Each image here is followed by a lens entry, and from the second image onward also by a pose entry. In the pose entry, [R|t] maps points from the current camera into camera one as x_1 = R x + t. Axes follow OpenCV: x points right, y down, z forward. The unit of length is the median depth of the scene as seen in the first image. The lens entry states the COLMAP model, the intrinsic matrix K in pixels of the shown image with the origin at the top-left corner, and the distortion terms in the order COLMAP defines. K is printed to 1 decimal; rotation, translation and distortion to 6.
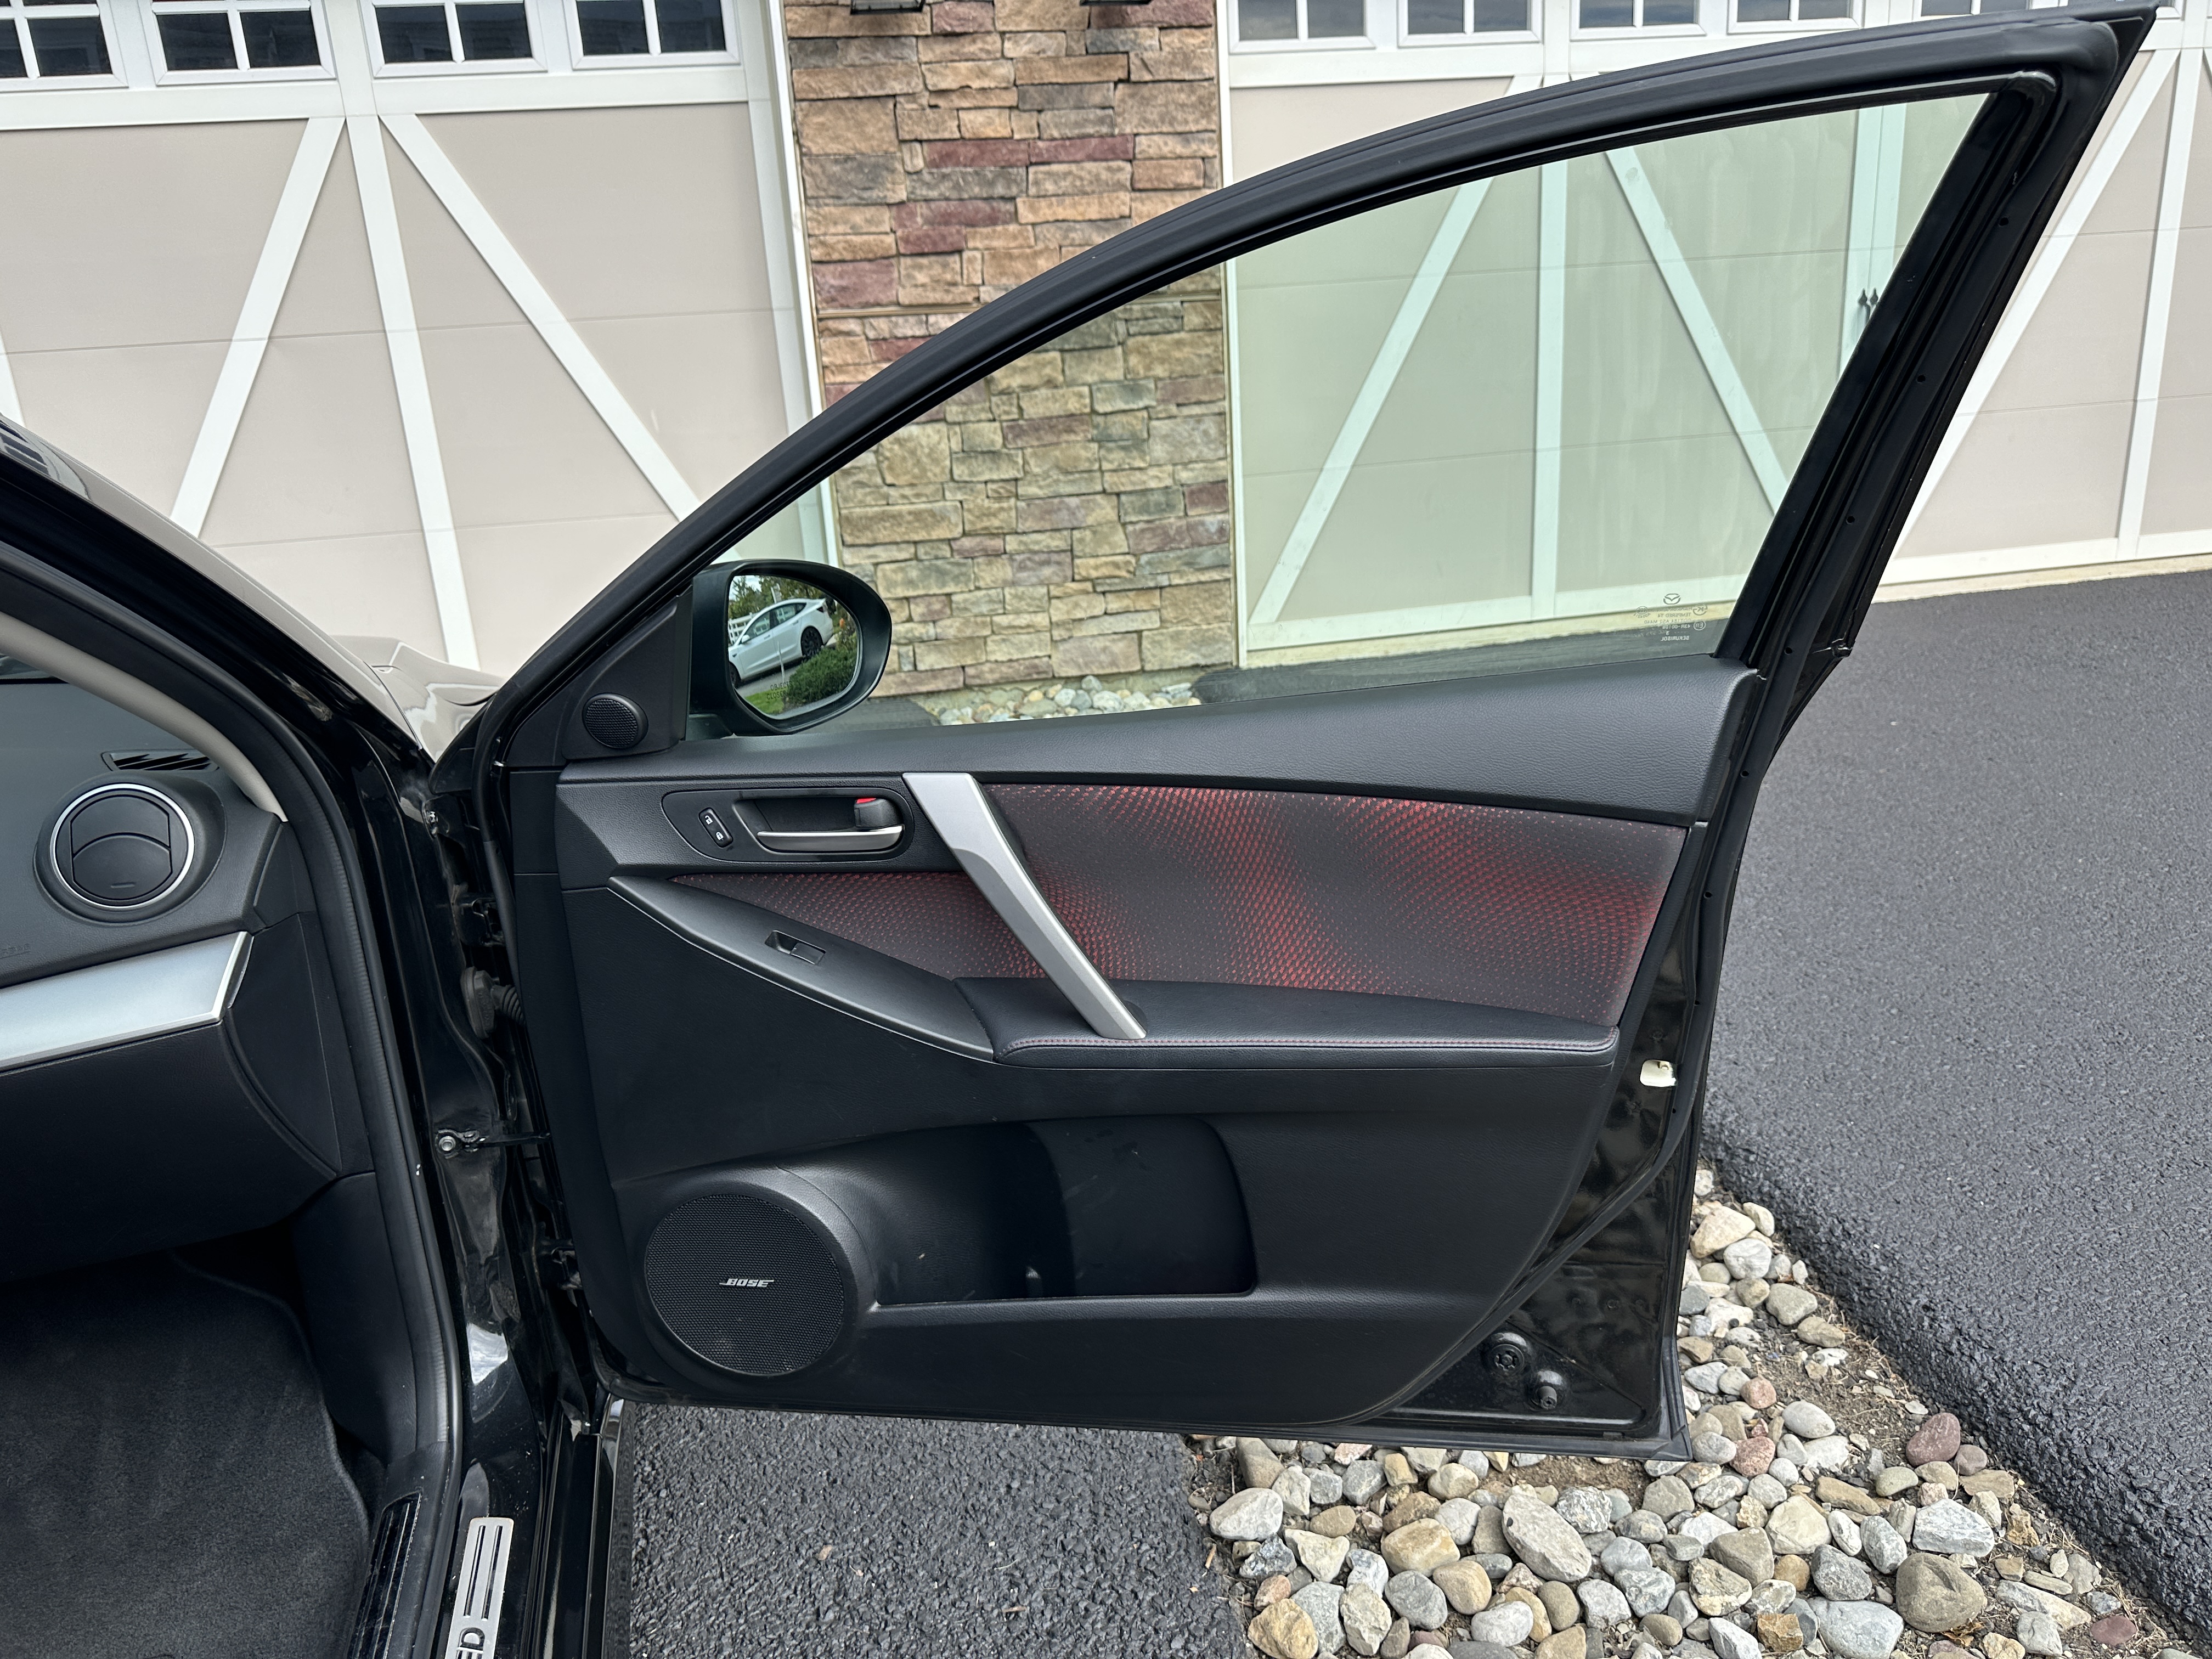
lens RADIAL K [[1568.3, 0, 1091.9], [0, 1568.3, 808.3], [0, 0, 1]] dist [0.016515, -0.018593]
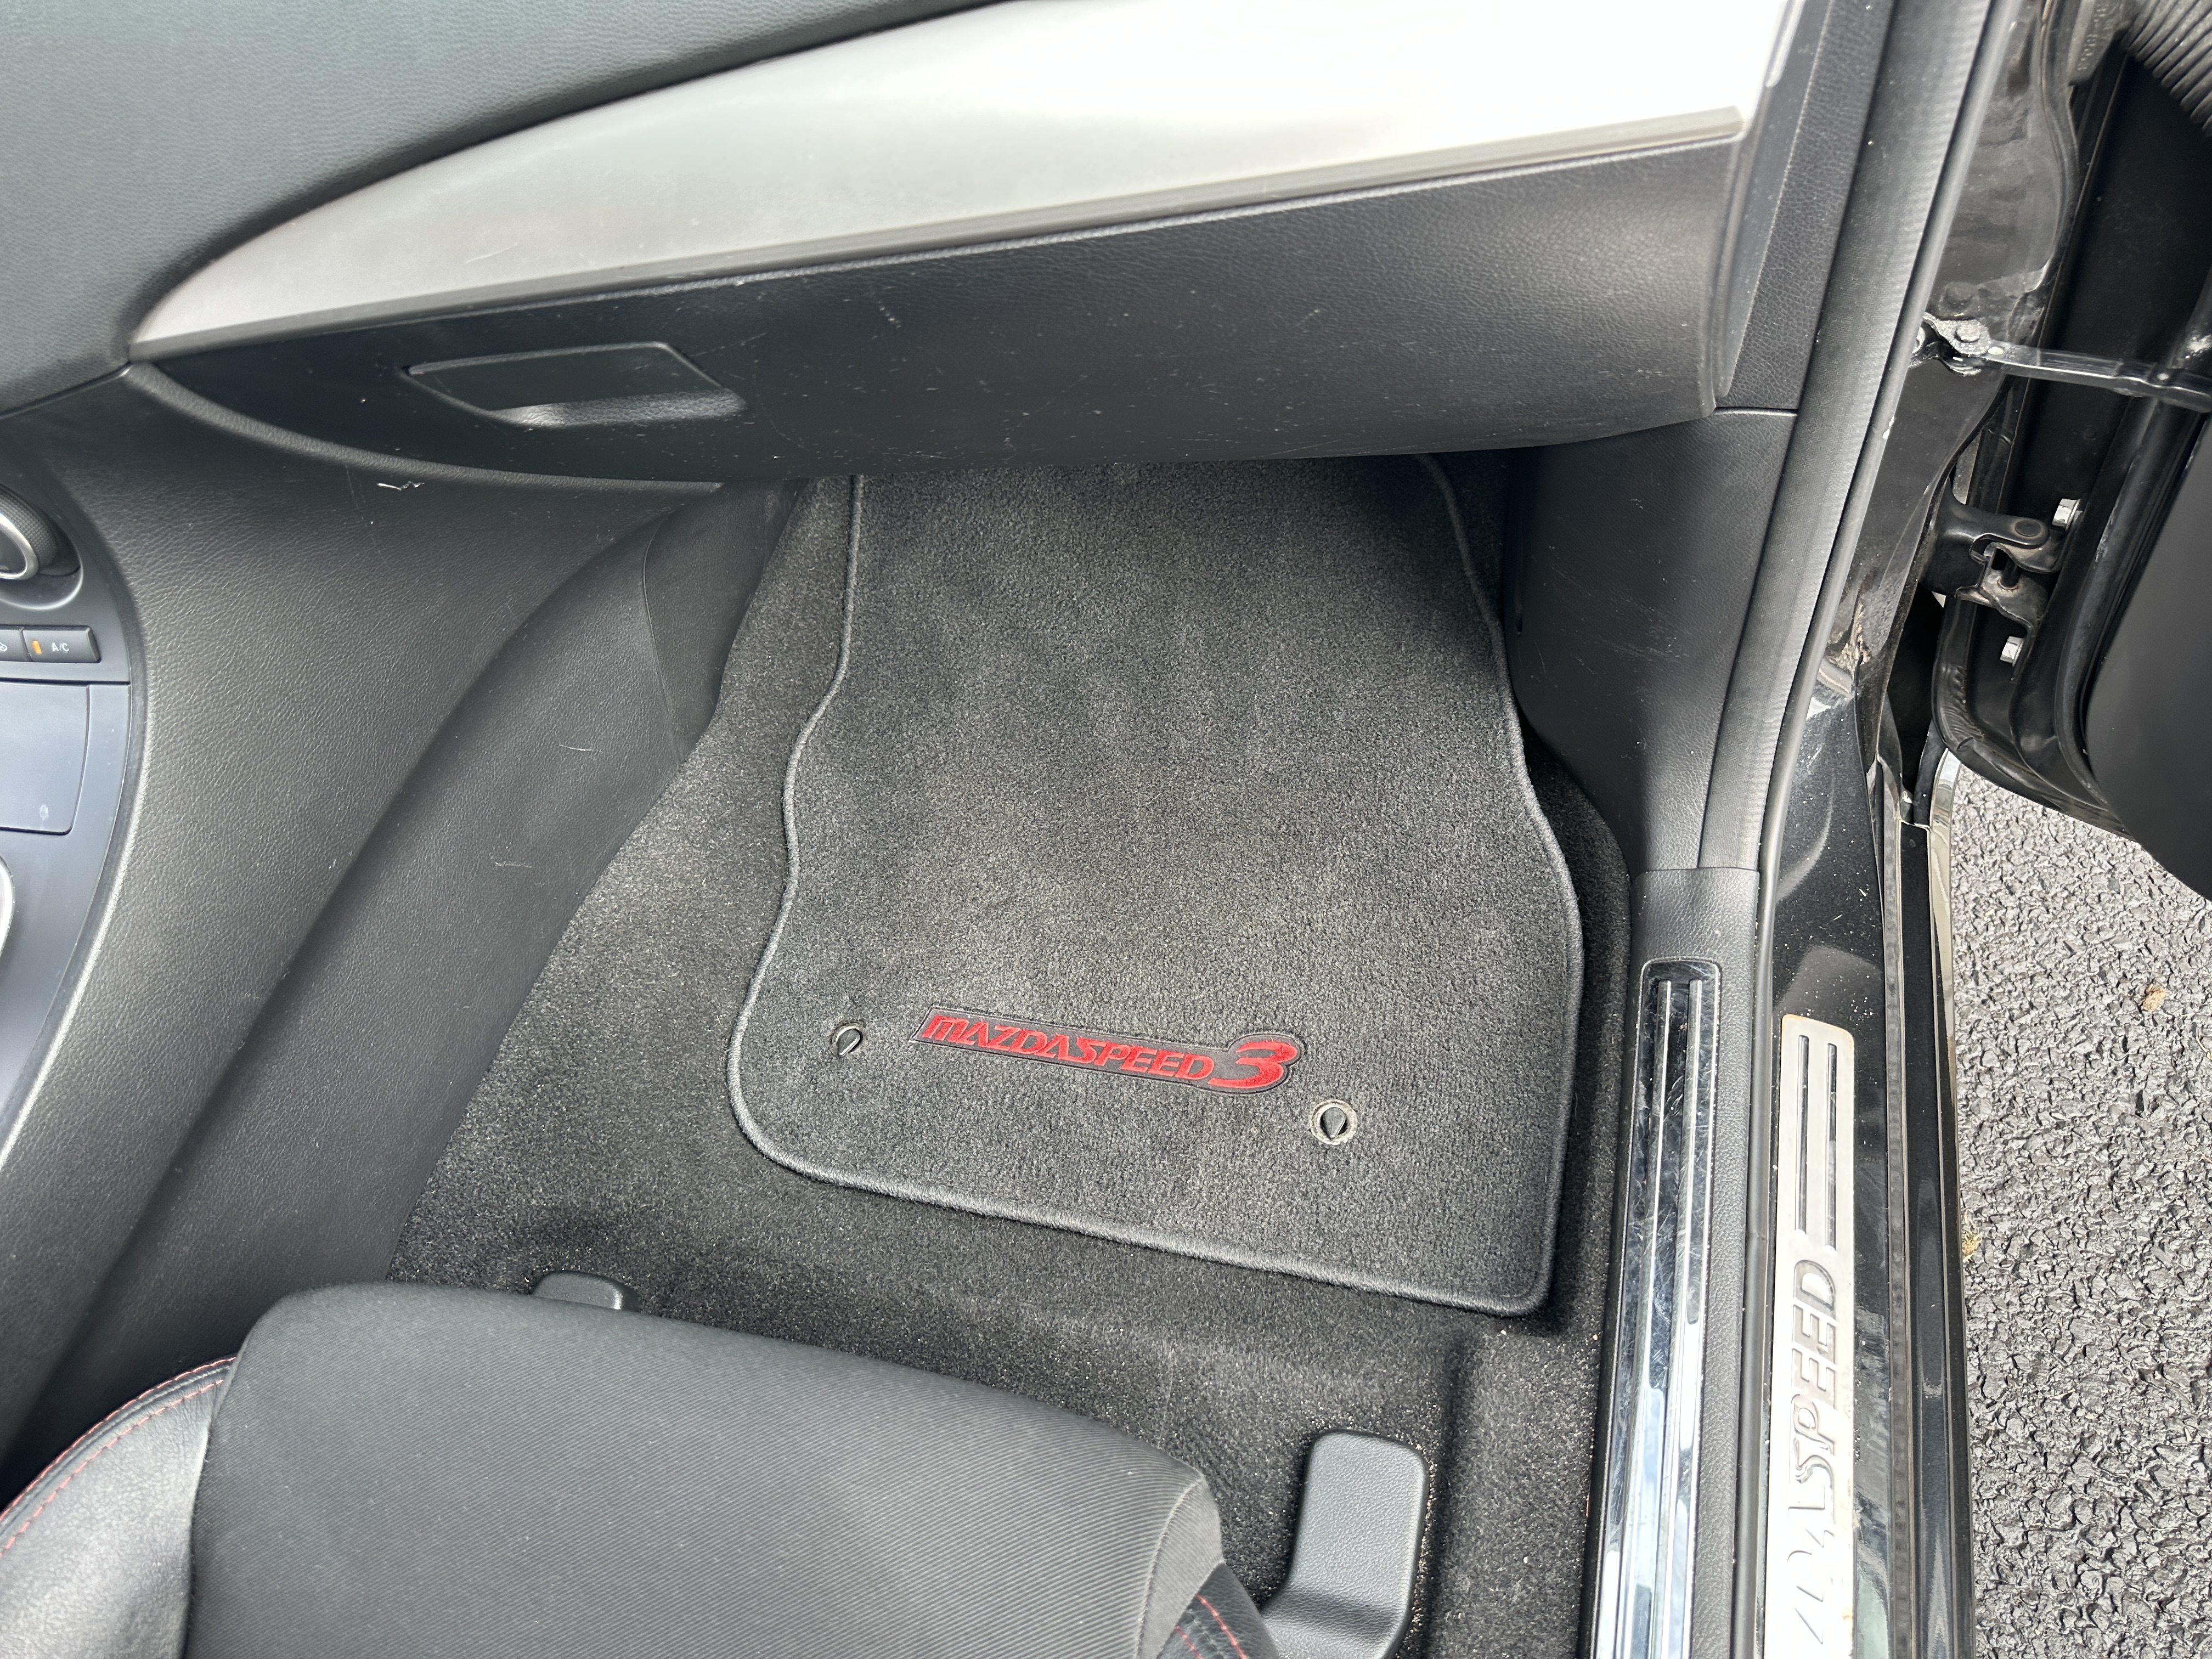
lens RADIAL K [[1568.3, 0, 1111.4], [0, 1568.3, 844.9], [0, 0, 1]] dist [0.016515, -0.018593]
pose [[0.877822, 0.328986, -0.348133, -0.401632], [-0.022342, 0.754143, 0.656330, 0.028876], [0.478466, -0.568363, 0.669353, 0.495788]]
